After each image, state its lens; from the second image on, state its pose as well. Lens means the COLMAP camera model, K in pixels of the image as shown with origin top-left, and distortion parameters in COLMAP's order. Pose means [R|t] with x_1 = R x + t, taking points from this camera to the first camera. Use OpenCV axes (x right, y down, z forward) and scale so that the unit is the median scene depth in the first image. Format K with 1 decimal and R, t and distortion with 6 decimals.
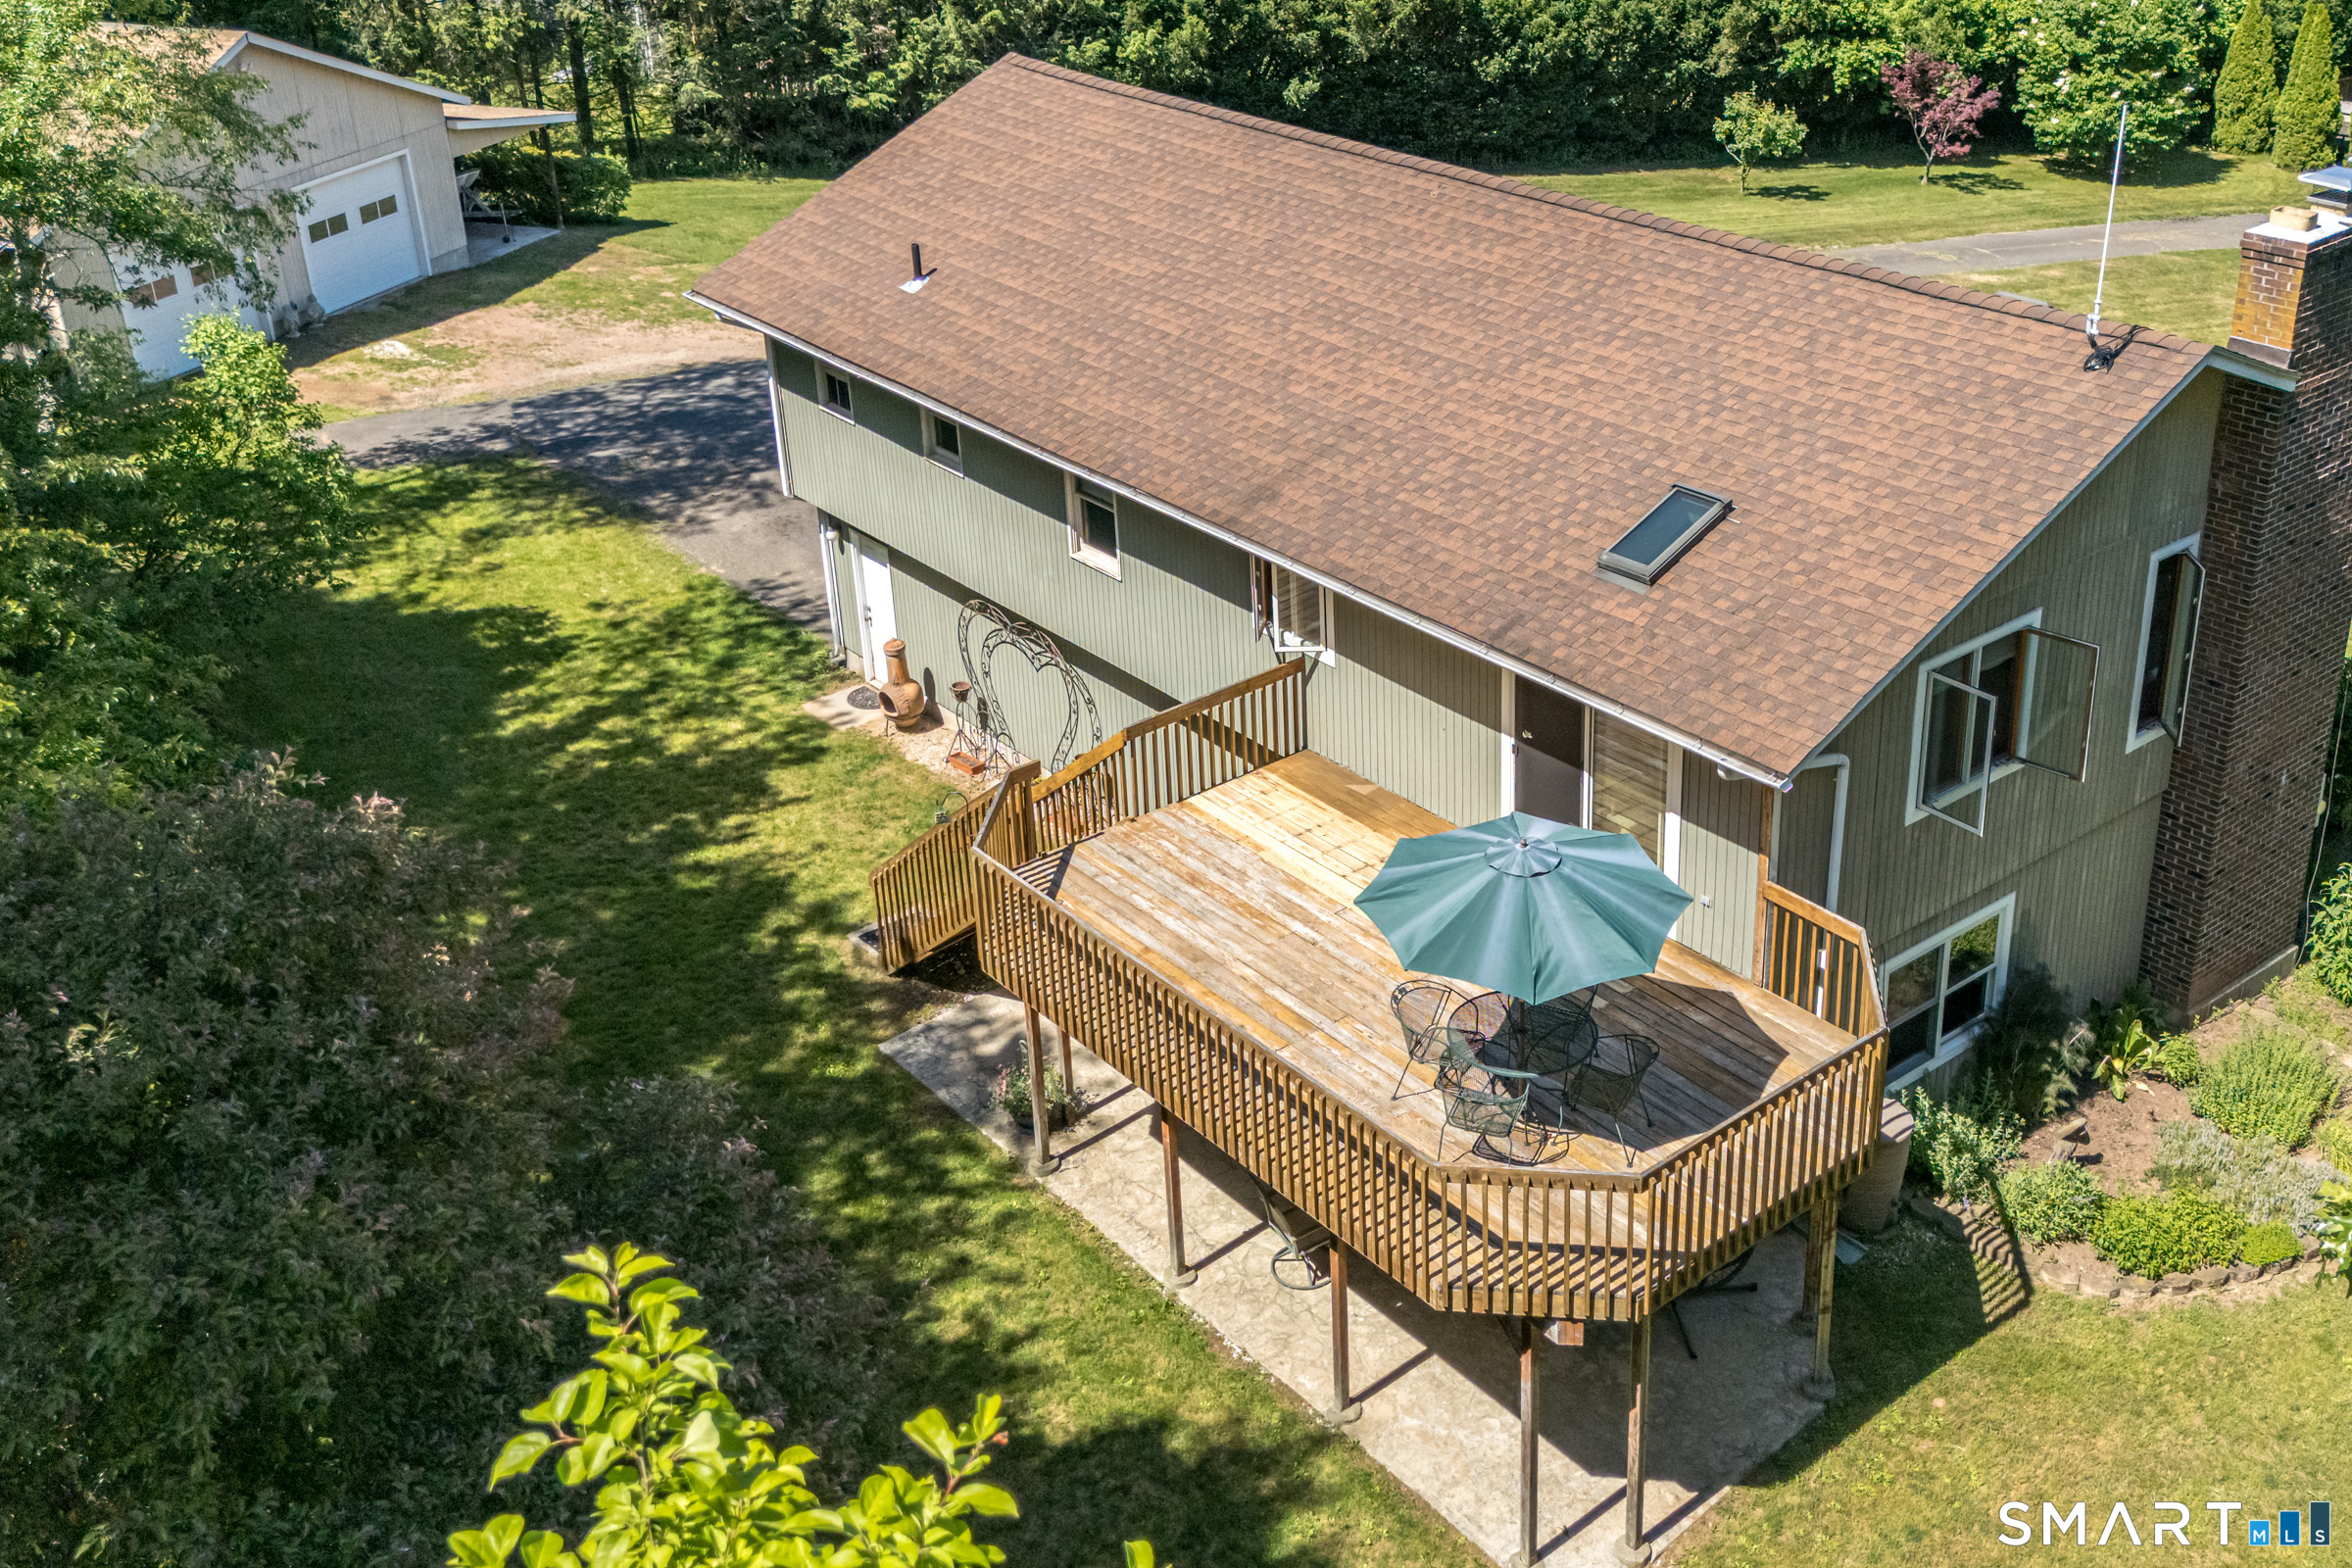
lens RADIAL K [[2533.5, 0, 1192.5], [0, 2533.5, 643.5], [0, 0, 1]] dist [0.011614, 0.000000]
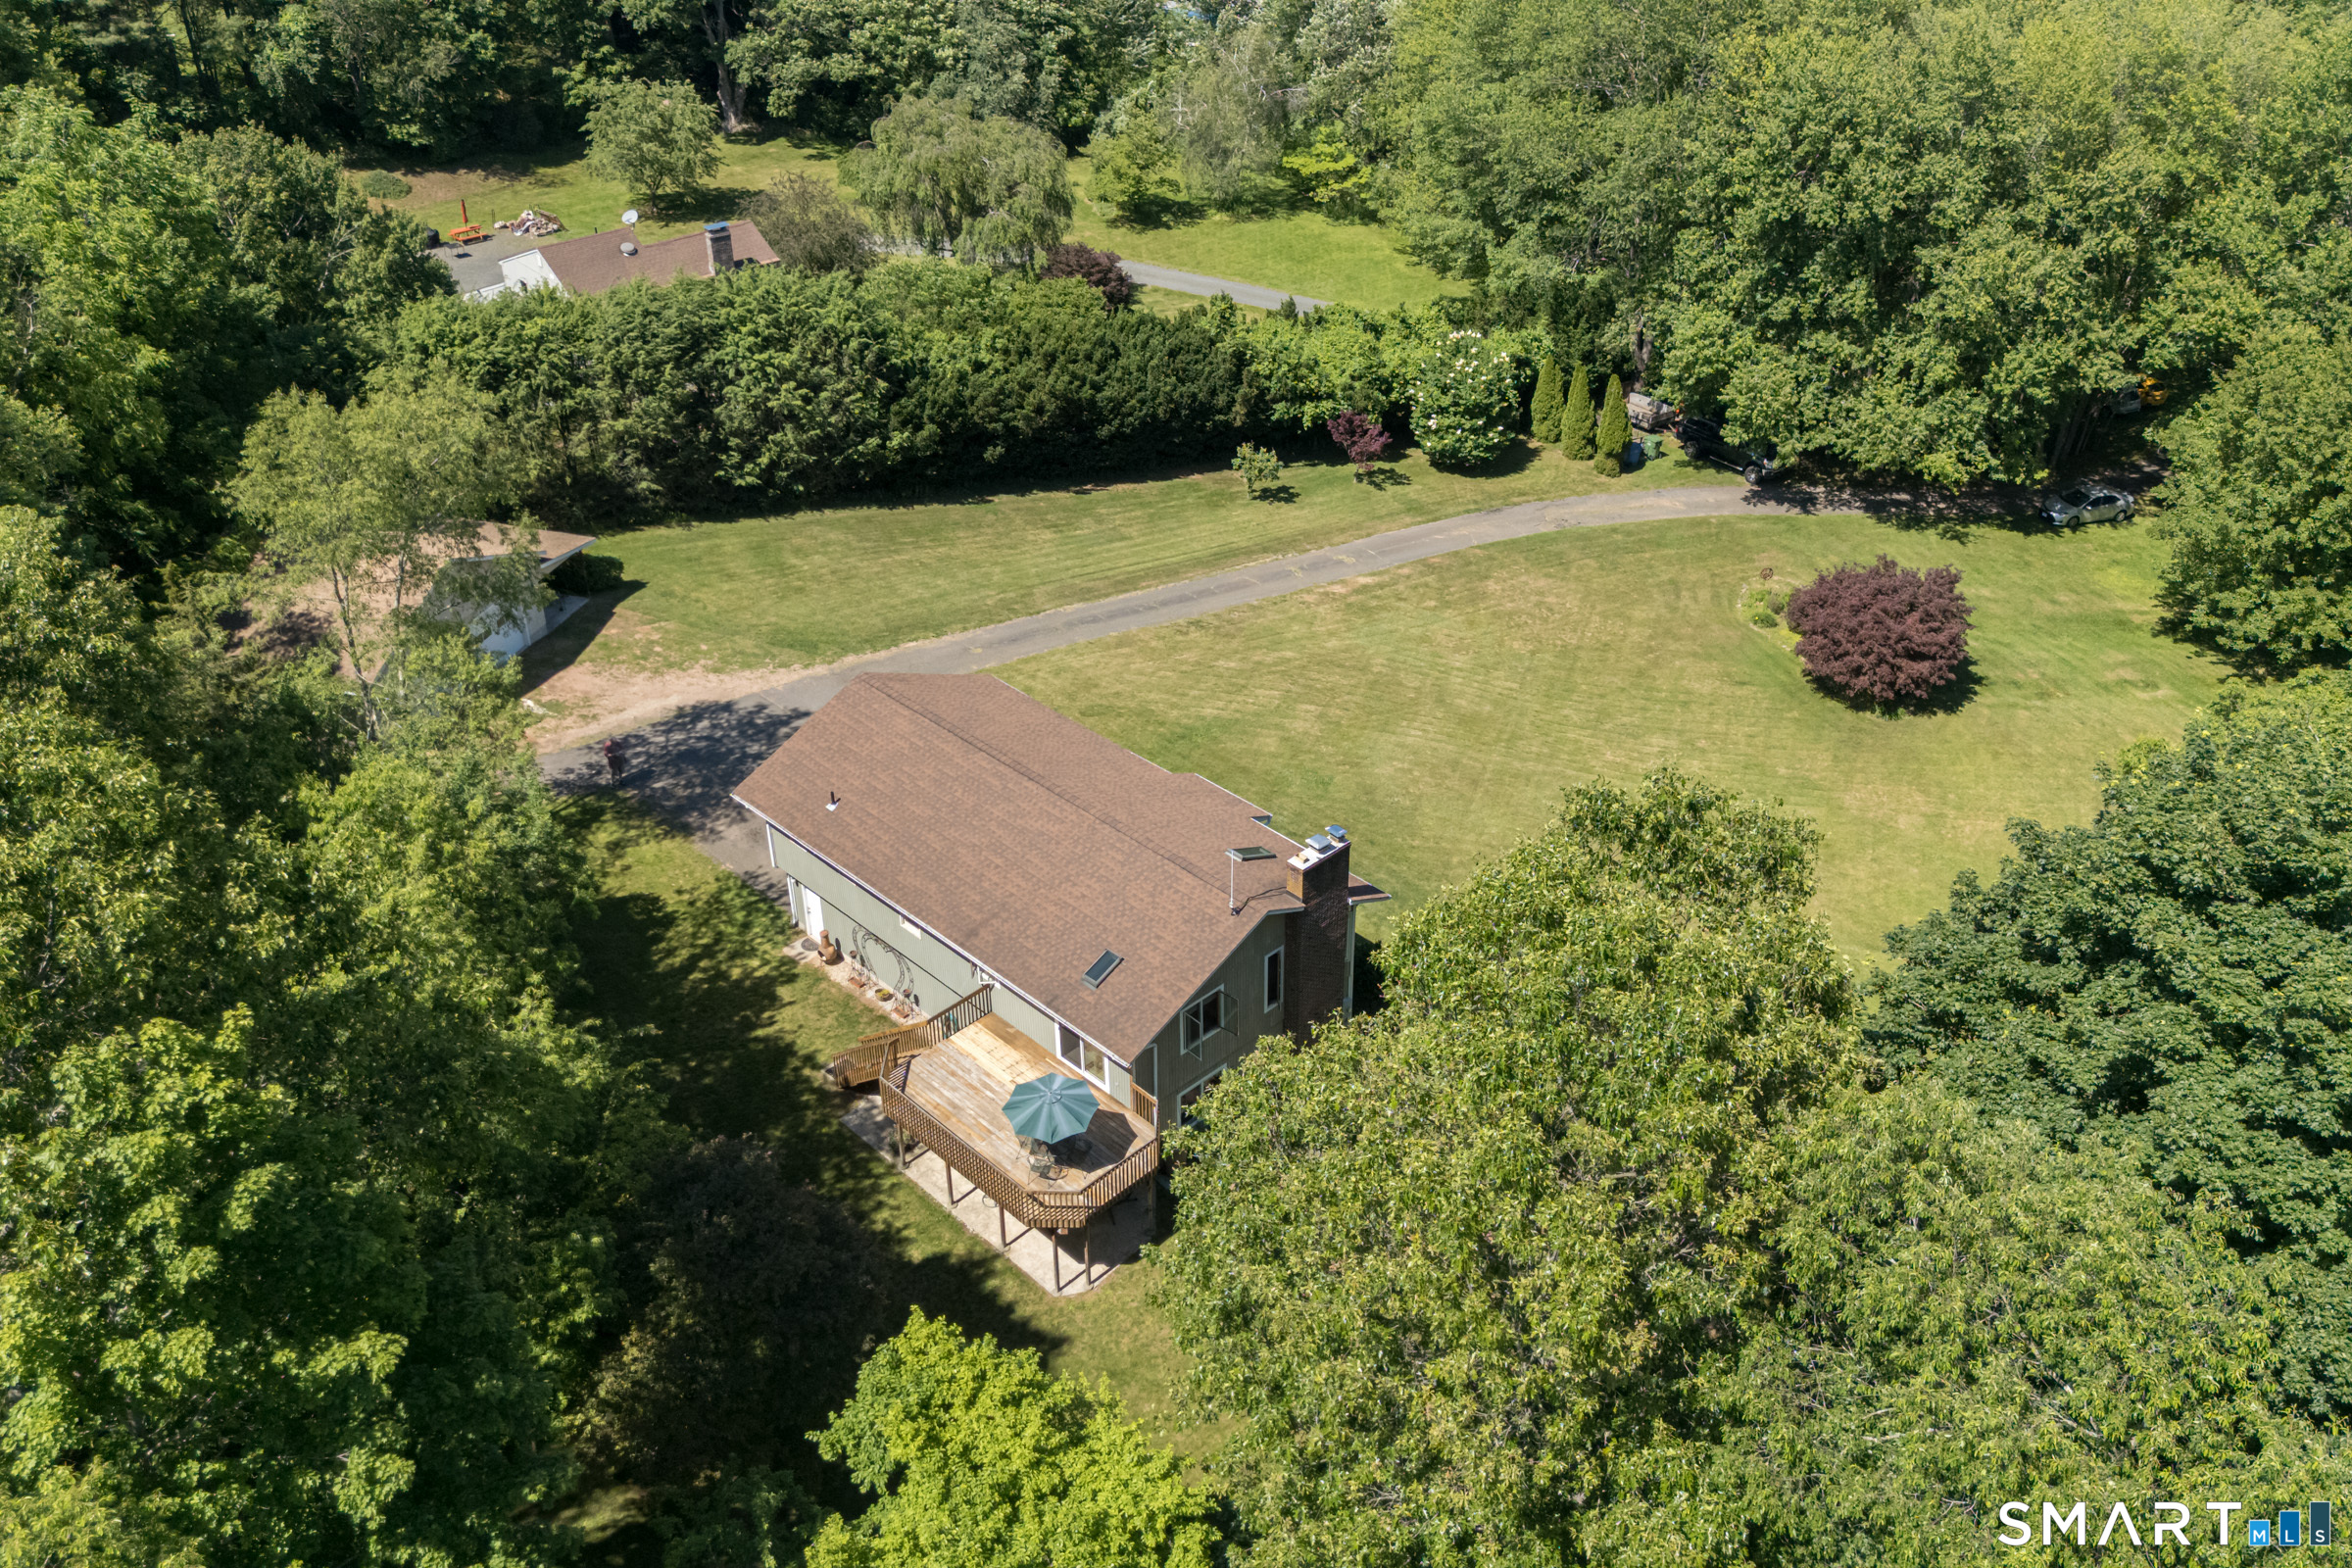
lens RADIAL K [[2114.3, 0, 1181.8], [0, 2114.3, 785.7], [0, 0, 1]] dist [0.032778, -0.010282]
pose [[0.992901, -0.029163, 0.115317, -0.006303], [0.012683, 0.989909, 0.141134, -0.417308], [-0.118270, -0.138669, 0.983251, -1.015784]]
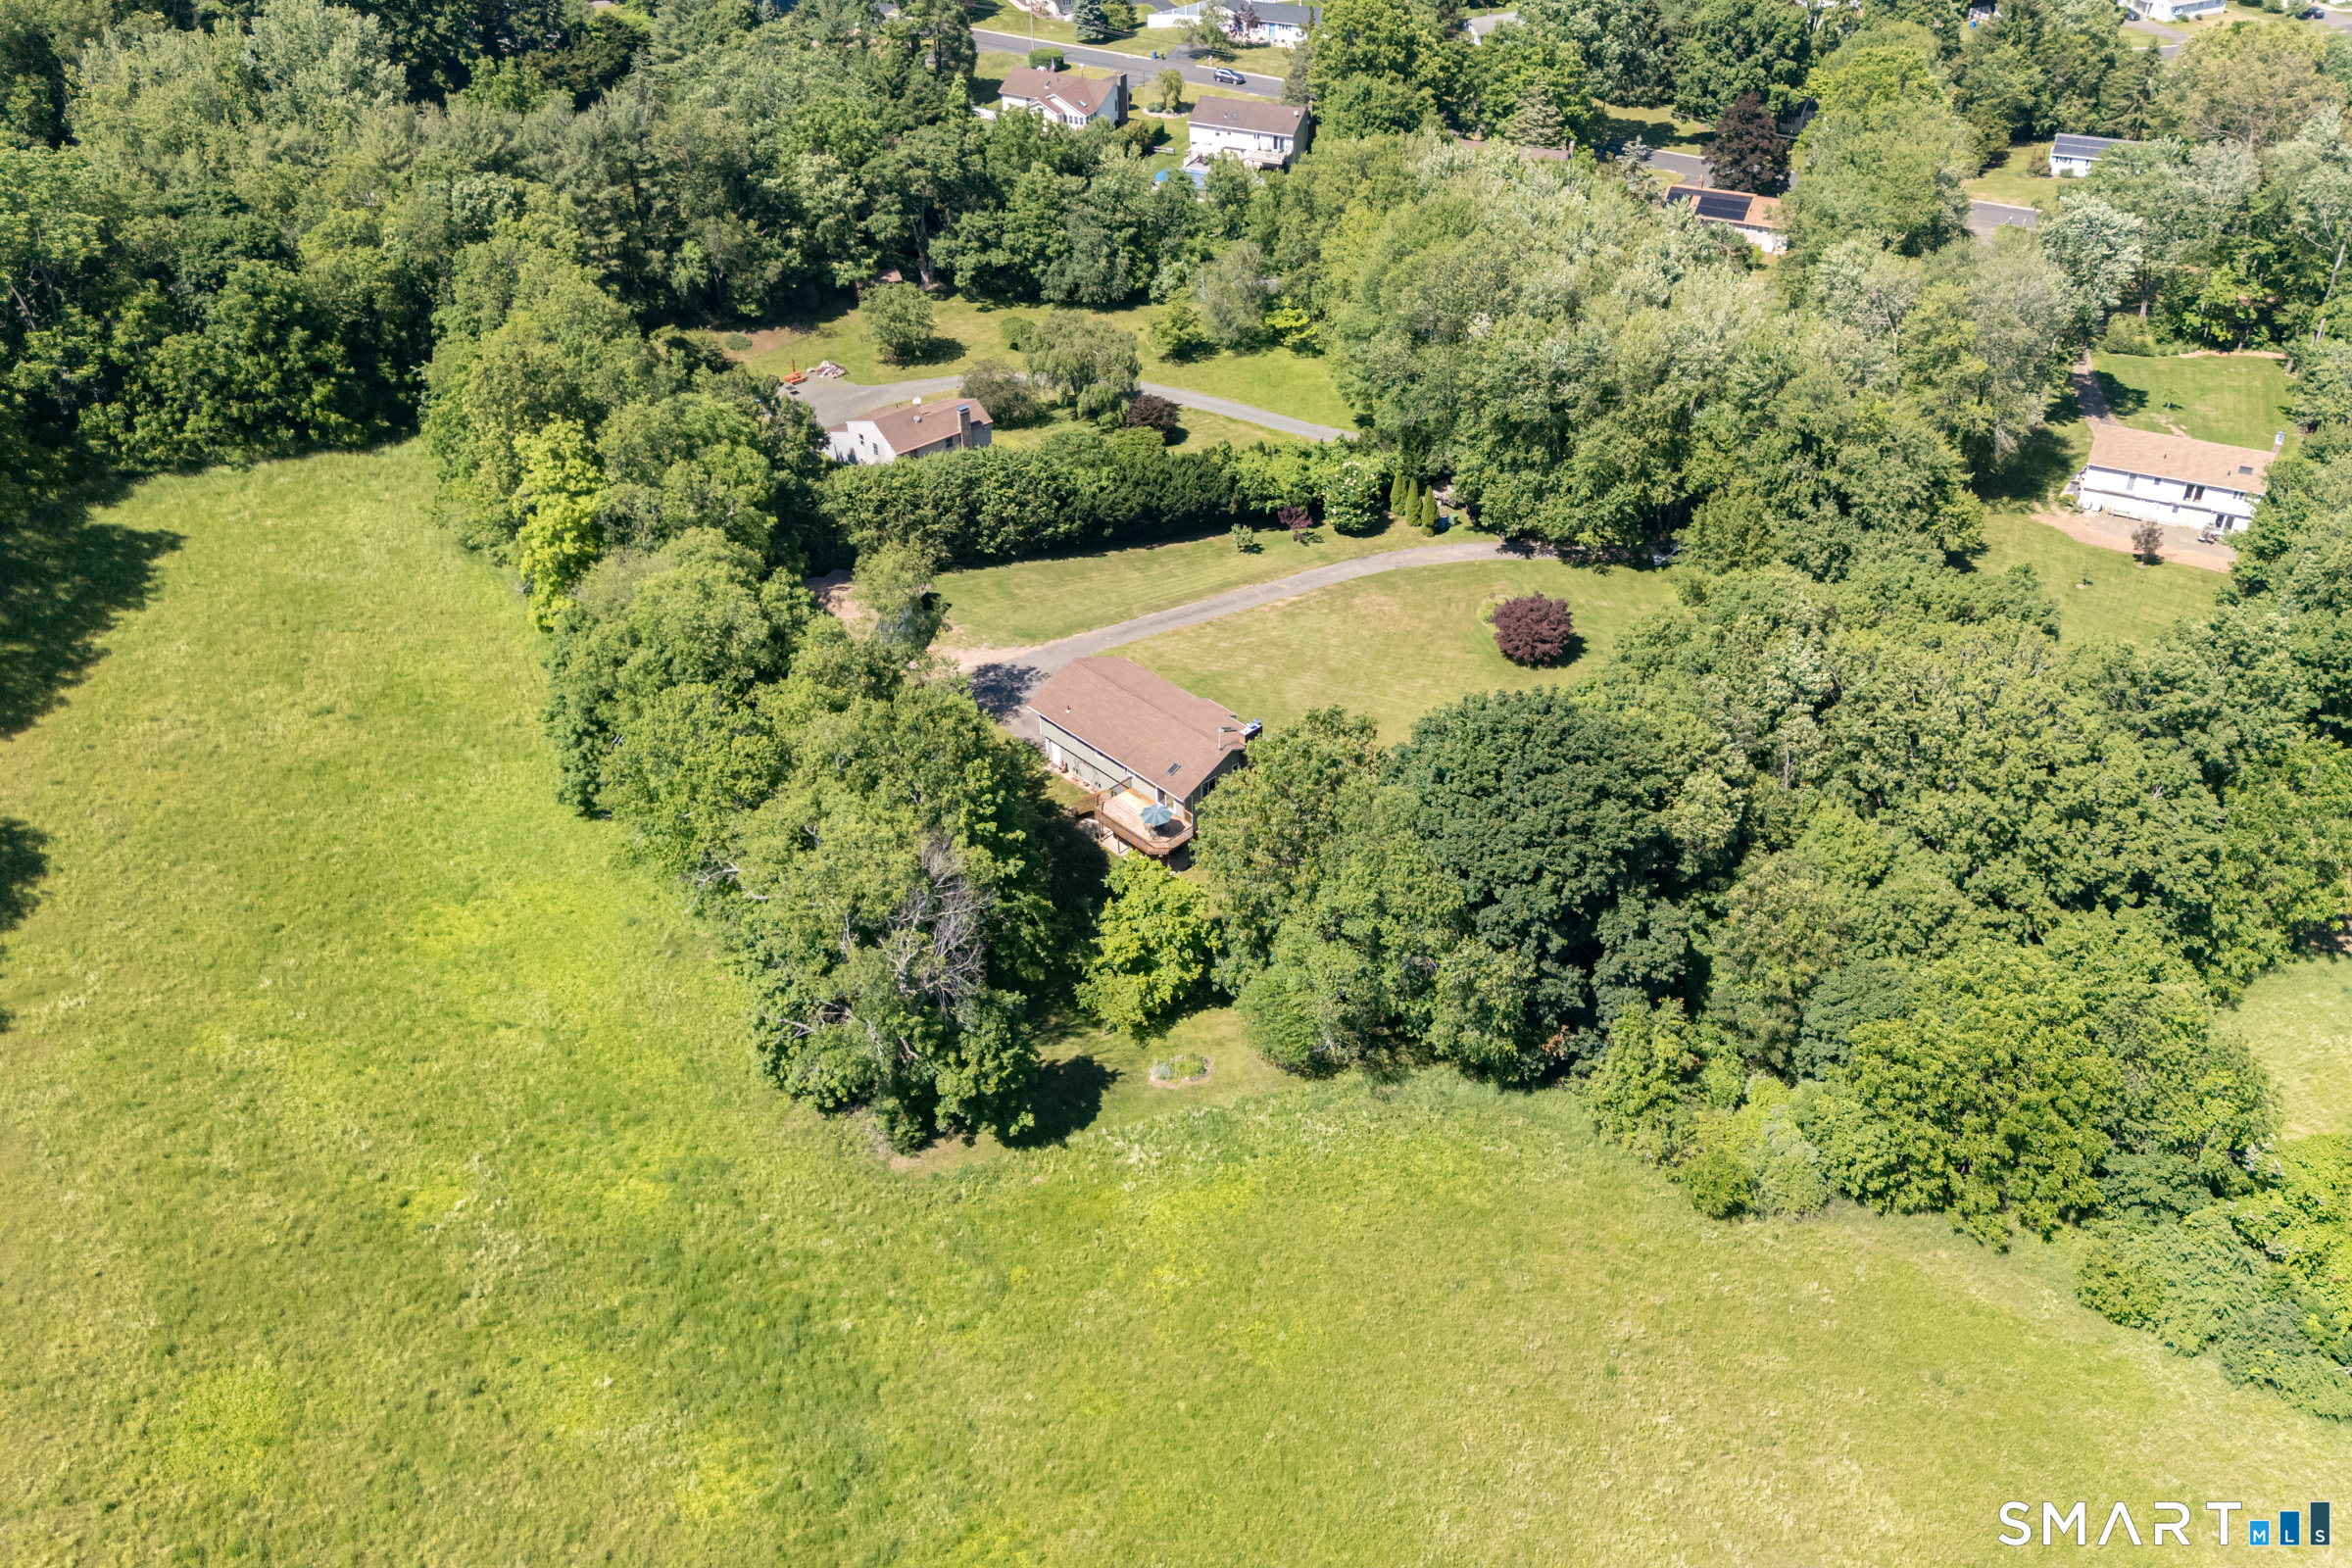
lens RADIAL K [[2114.3, 0, 1267.2], [0, 2114.3, 917.4], [0, 0, 1]] dist [0.032778, -0.010282]
pose [[0.989503, -0.040379, 0.138756, -0.352649], [0.004567, 0.968428, 0.249251, -0.912935], [-0.144440, -0.246001, 0.958447, -4.131882]]
